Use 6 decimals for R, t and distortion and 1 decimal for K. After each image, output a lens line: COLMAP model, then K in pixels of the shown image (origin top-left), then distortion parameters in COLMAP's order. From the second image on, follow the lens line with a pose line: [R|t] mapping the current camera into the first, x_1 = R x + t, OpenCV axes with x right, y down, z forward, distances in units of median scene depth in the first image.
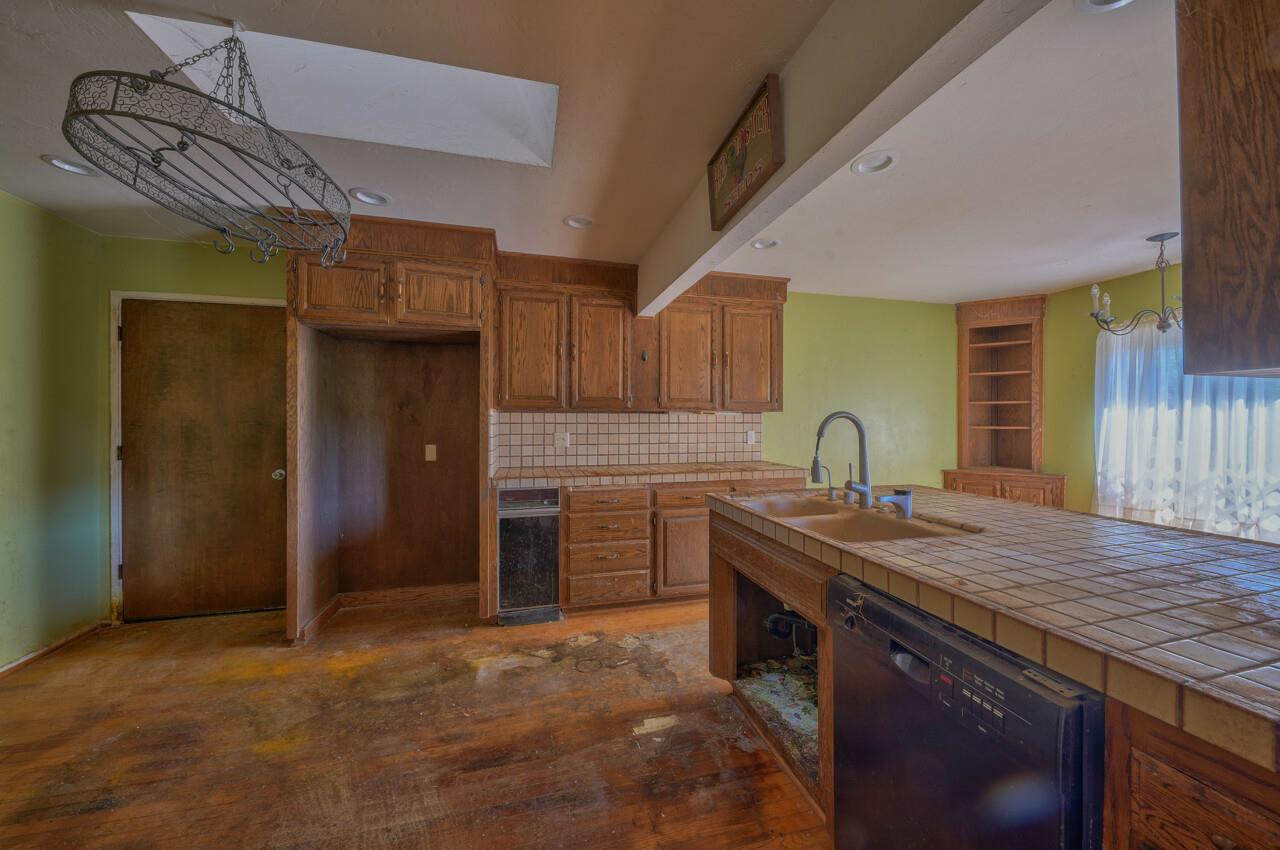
lens RADIAL K [[462.1, 0, 620.4], [0, 462.1, 423.8], [0, 0, 1]] dist [-0.000786, -0.000114]
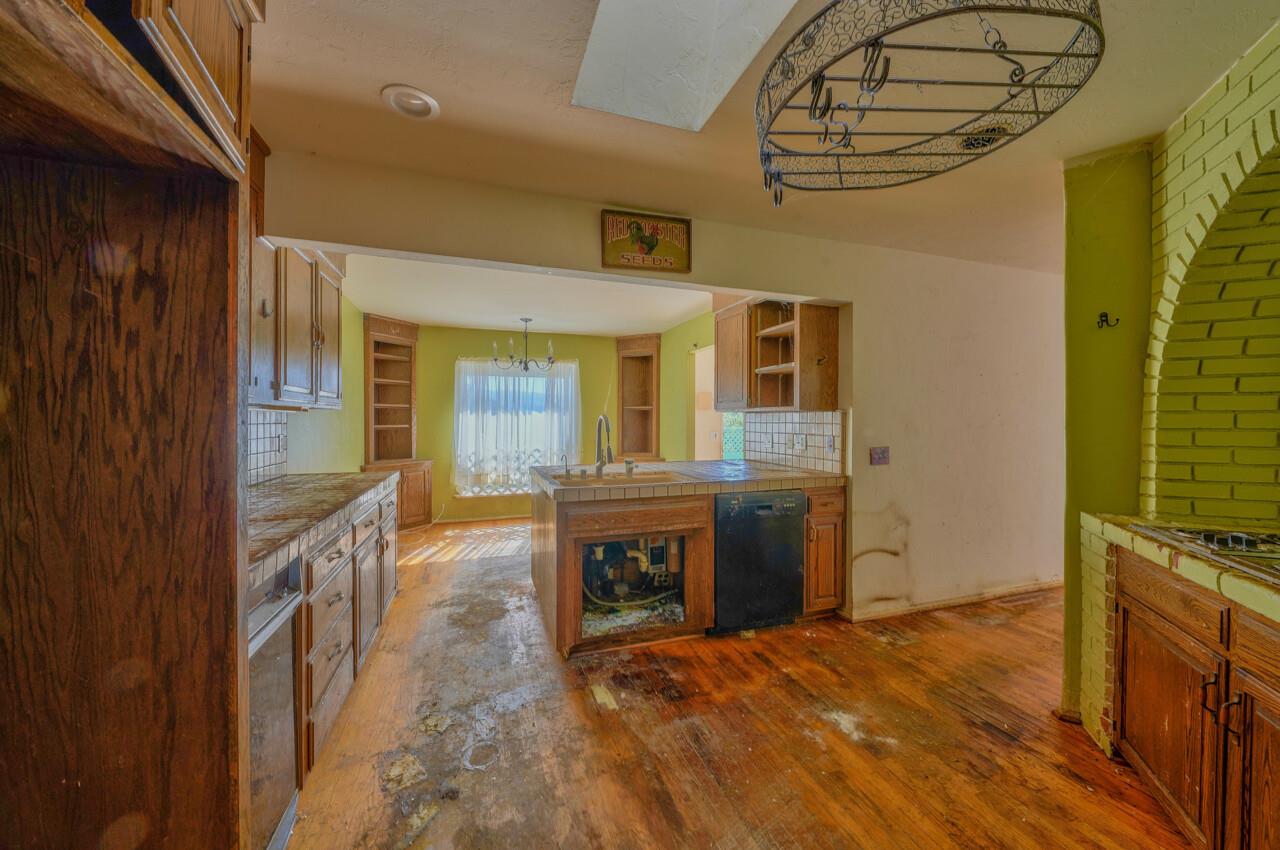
lens RADIAL K [[492.5, 0, 646.2], [0, 492.5, 426.6], [0, 0, 1]] dist [0.000313, -0.000137]
pose [[-0.152816, -0.014178, 0.988153, -1.100907], [0.003545, 0.999883, 0.014895, -0.018229], [-0.988248, 0.005779, -0.152747, 1.074861]]
